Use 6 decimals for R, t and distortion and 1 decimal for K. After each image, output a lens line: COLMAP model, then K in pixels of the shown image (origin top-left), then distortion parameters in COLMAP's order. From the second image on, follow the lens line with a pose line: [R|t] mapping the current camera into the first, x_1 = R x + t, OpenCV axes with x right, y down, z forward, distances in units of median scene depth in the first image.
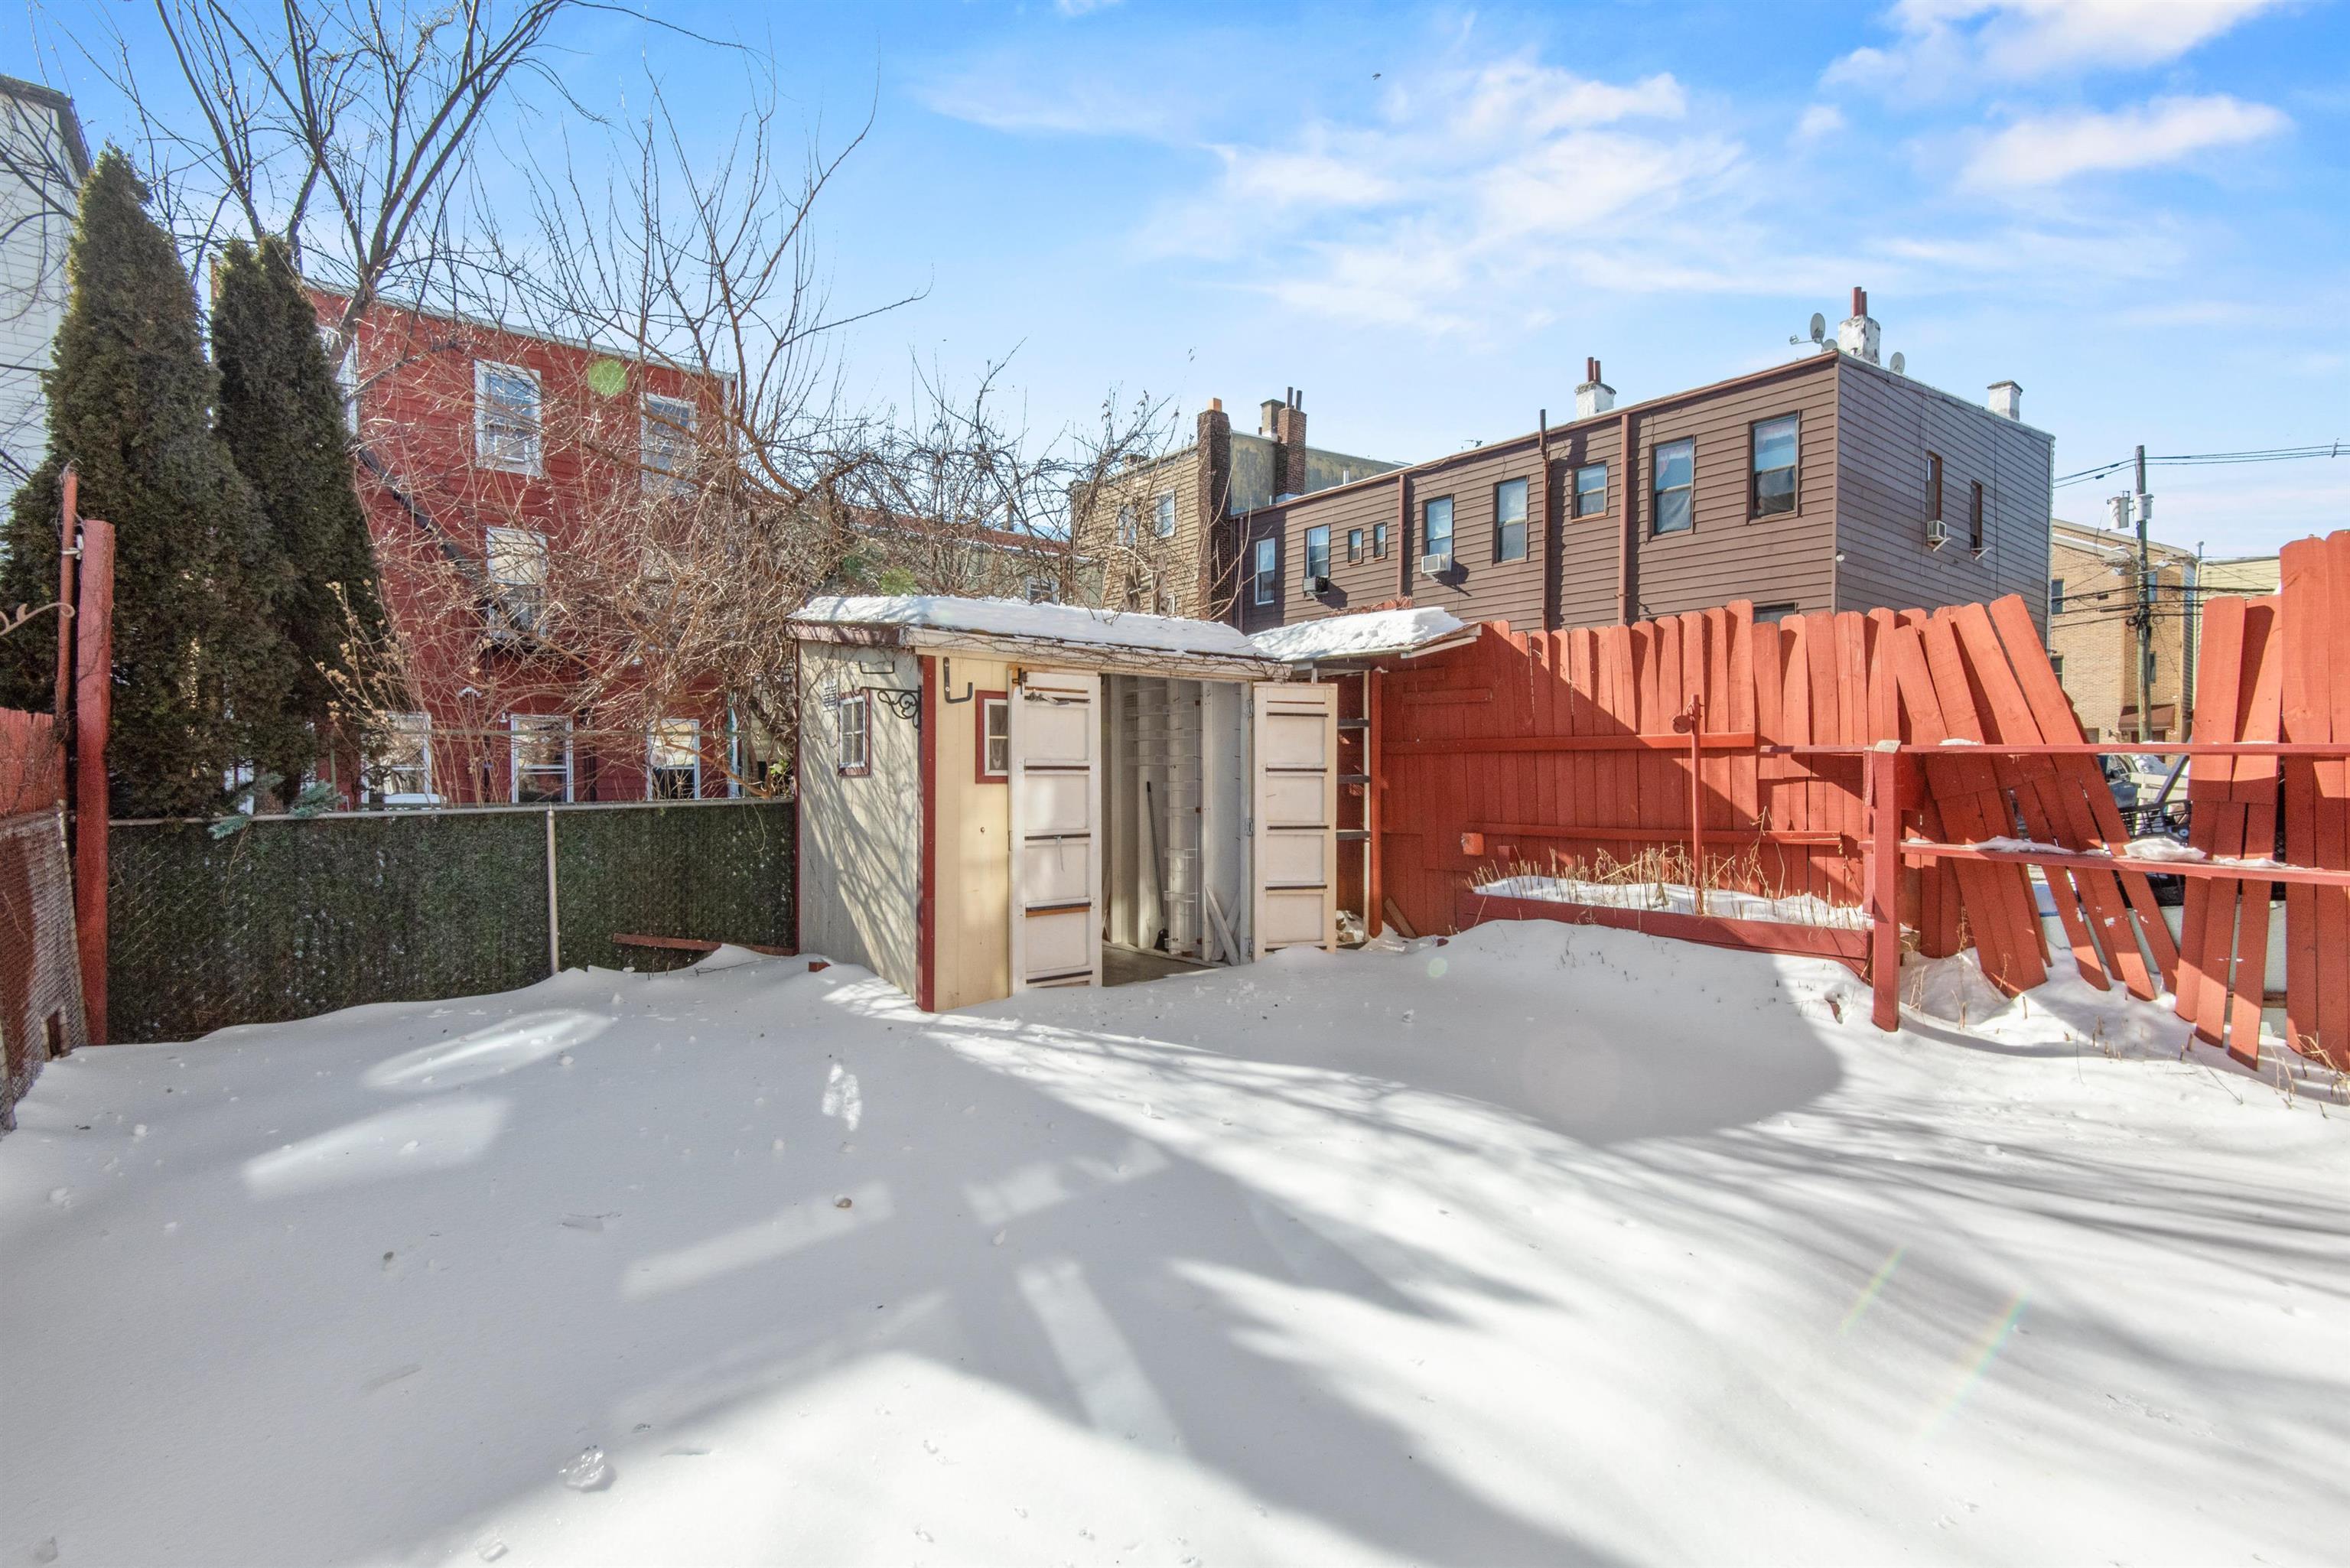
lens RADIAL K [[1082.0, 0, 1188.9], [0, 1082.0, 775.4], [0, 0, 1]] dist [0.025086, -0.004998]
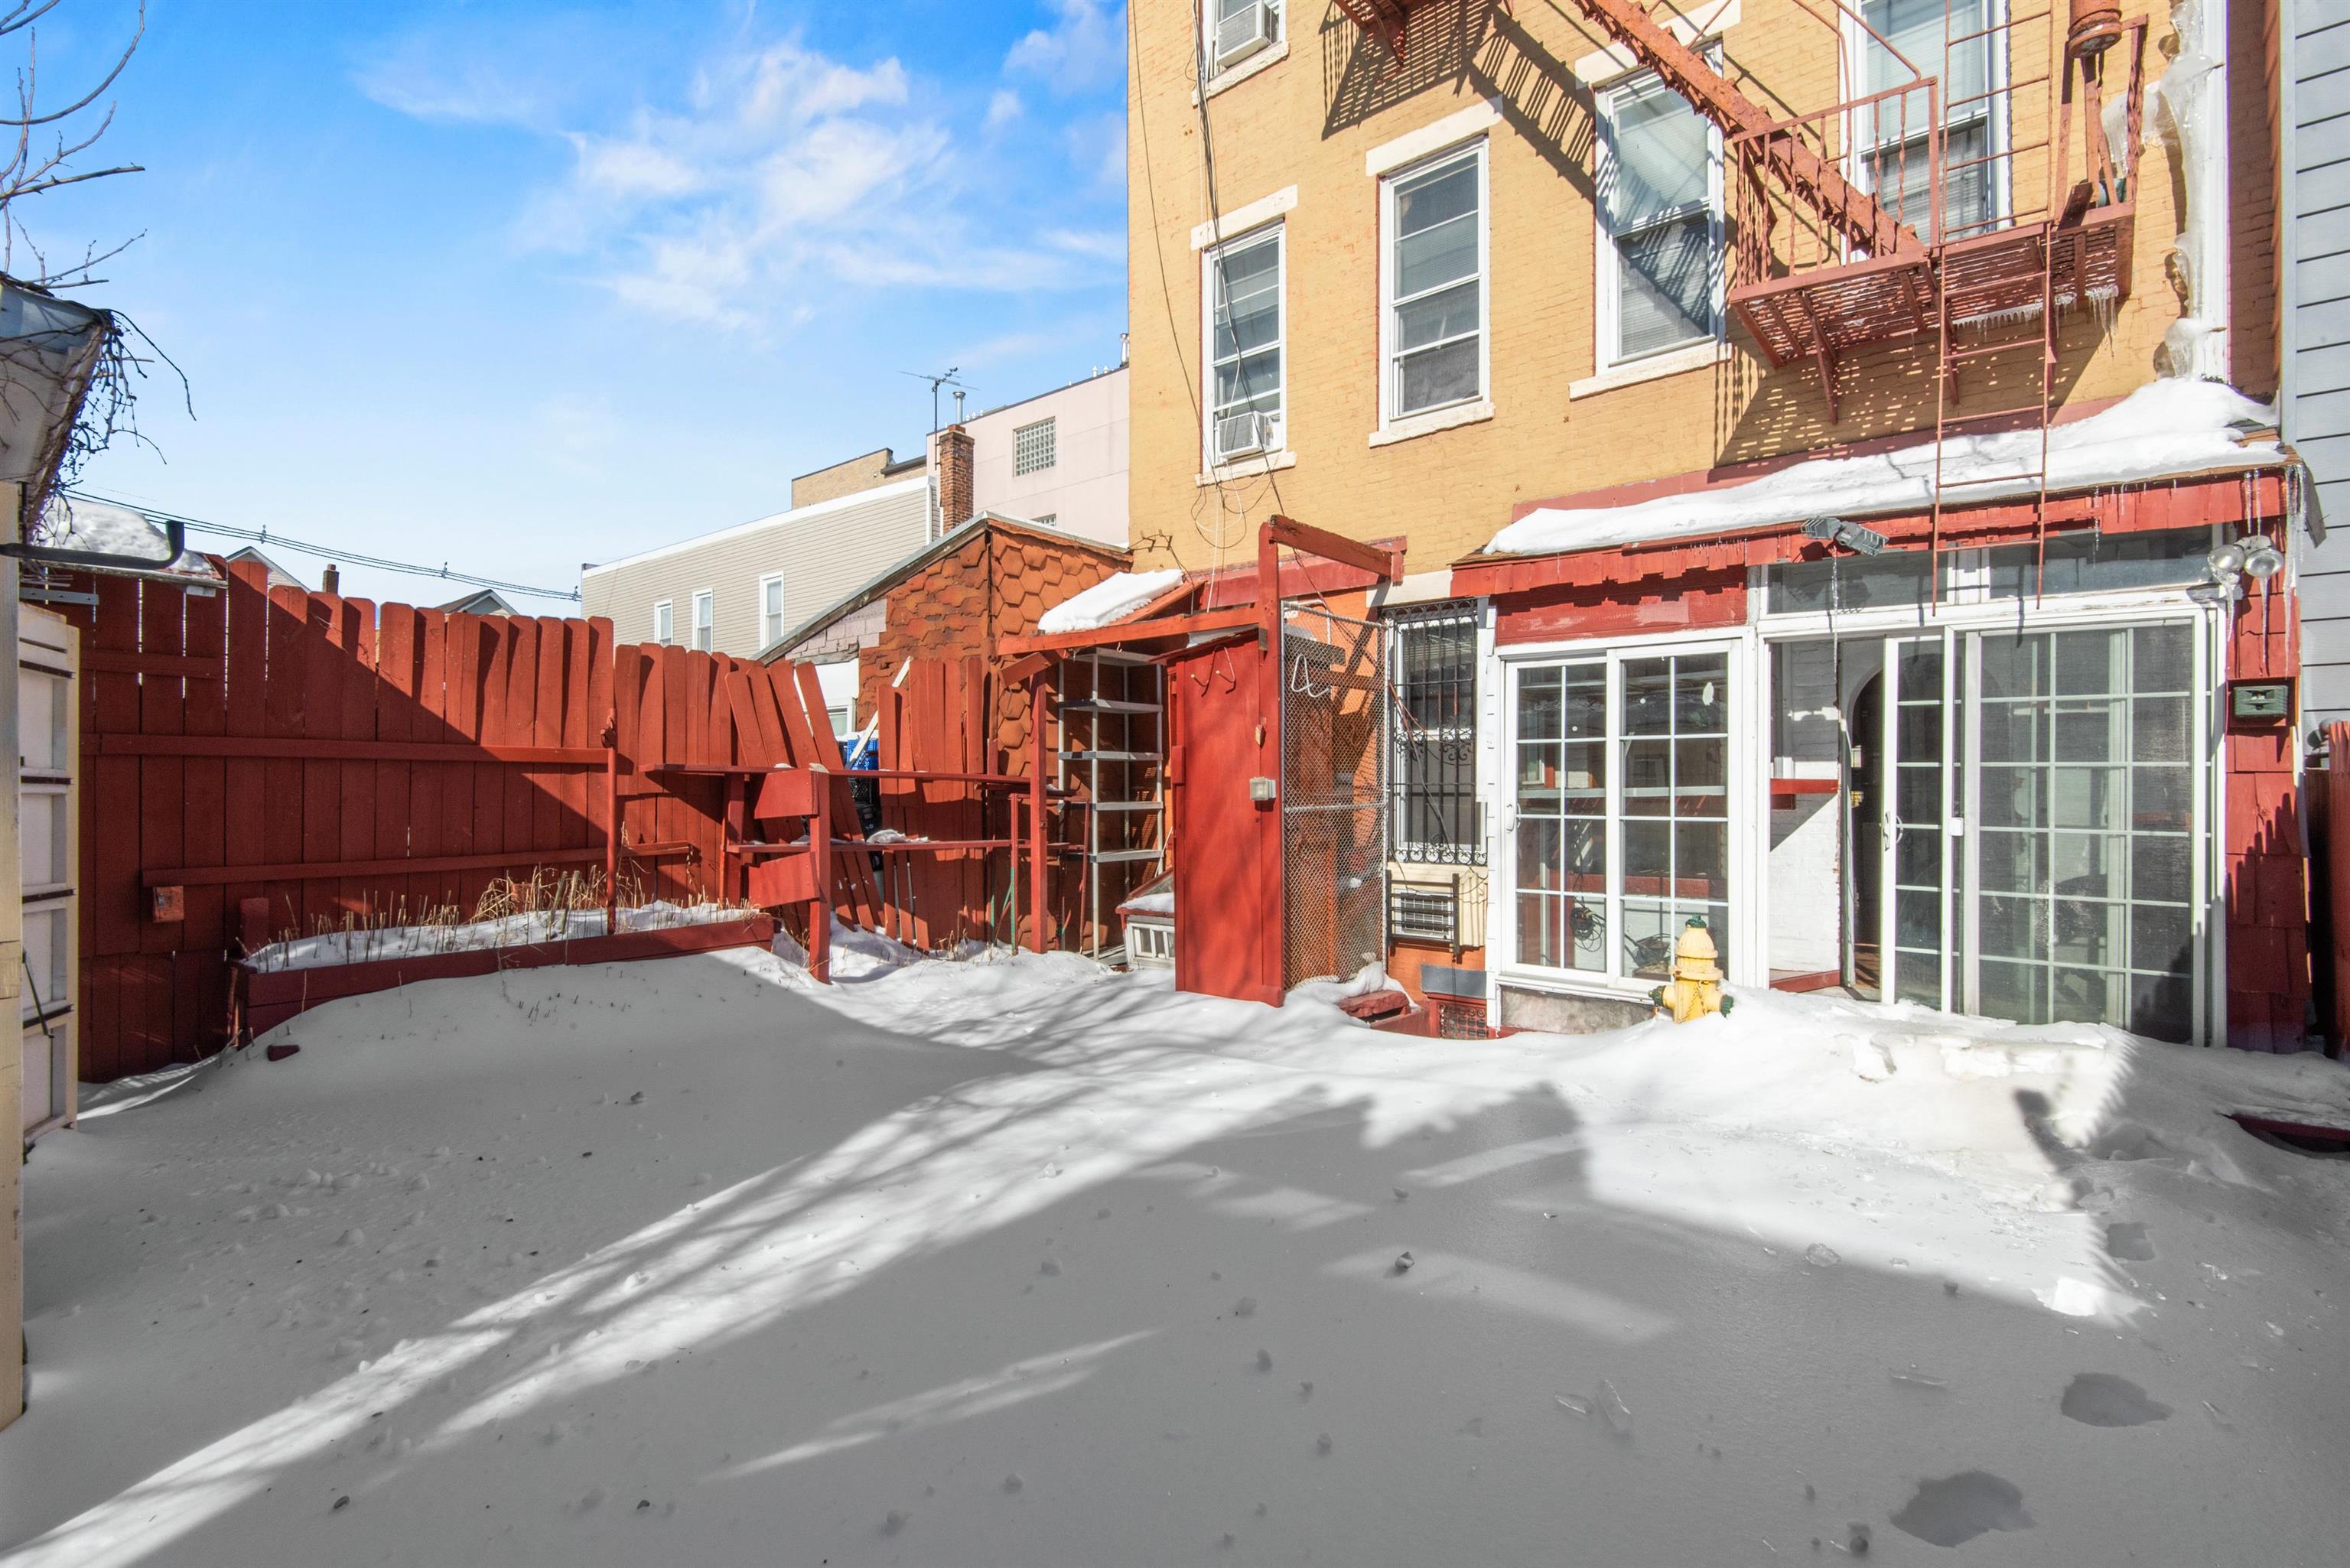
lens RADIAL K [[1082.0, 0, 1185.1], [0, 1082.0, 787.3], [0, 0, 1]] dist [0.025086, -0.004998]
pose [[-0.210218, 0.004713, 0.977643, -0.835452], [0.009455, 0.999951, -0.002787, 0.005485], [-0.977609, 0.008658, -0.210252, 0.990371]]
